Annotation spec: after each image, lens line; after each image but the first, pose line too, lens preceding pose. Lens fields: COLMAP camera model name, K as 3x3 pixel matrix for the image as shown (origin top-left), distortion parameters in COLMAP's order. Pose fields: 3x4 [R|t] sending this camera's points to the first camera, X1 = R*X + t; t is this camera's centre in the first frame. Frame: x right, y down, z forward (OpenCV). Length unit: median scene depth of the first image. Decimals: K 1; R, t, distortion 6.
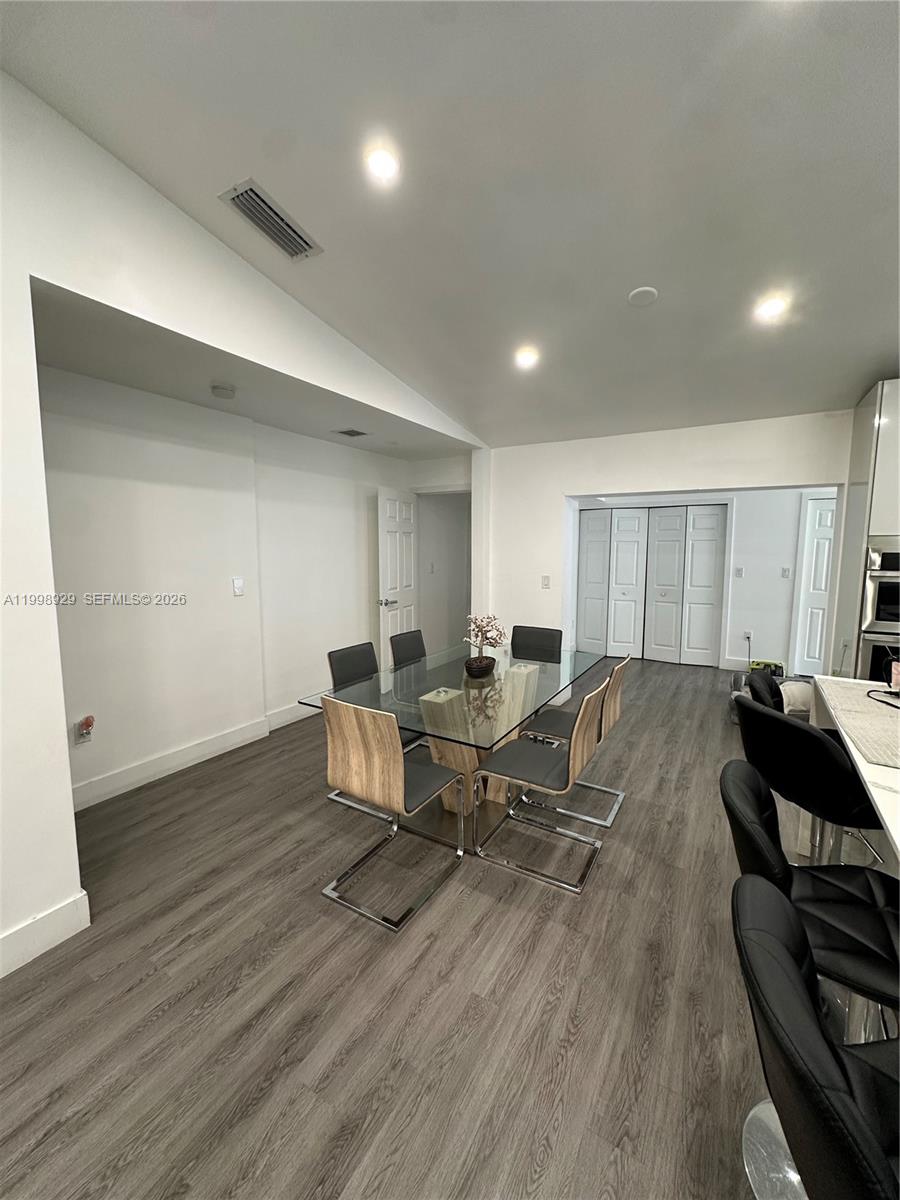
lens RADIAL K [[478.3, 0, 450.5], [0, 478.3, 597.9], [0, 0, 1]] dist [-0.005367, 0.000842]
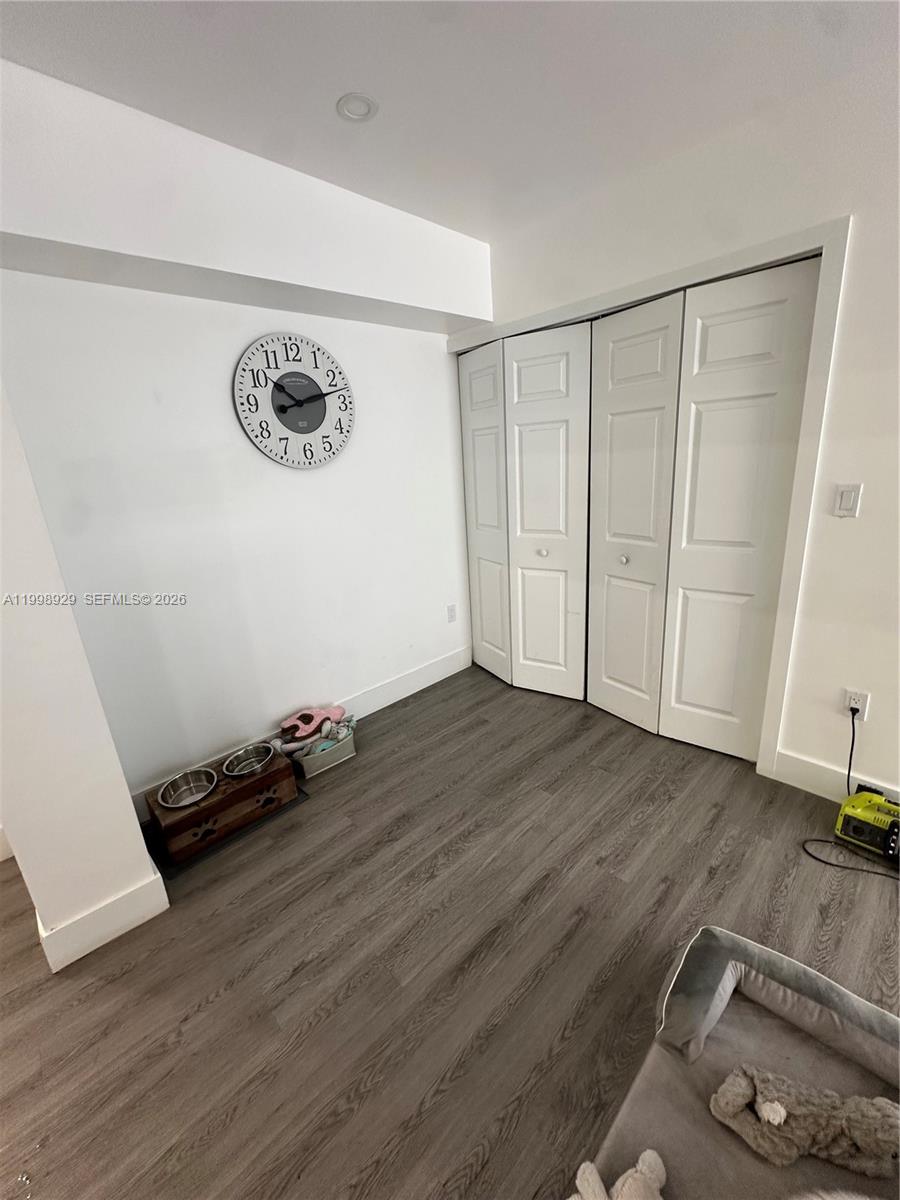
lens RADIAL K [[478.3, 0, 456.8], [0, 478.3, 597.1], [0, 0, 1]] dist [-0.005367, 0.000842]
pose [[0.963059, 0.013806, -0.268935, 1.105960], [0.039021, 0.980990, 0.190095, -0.147085], [0.266447, -0.193567, 0.944213, 1.571963]]
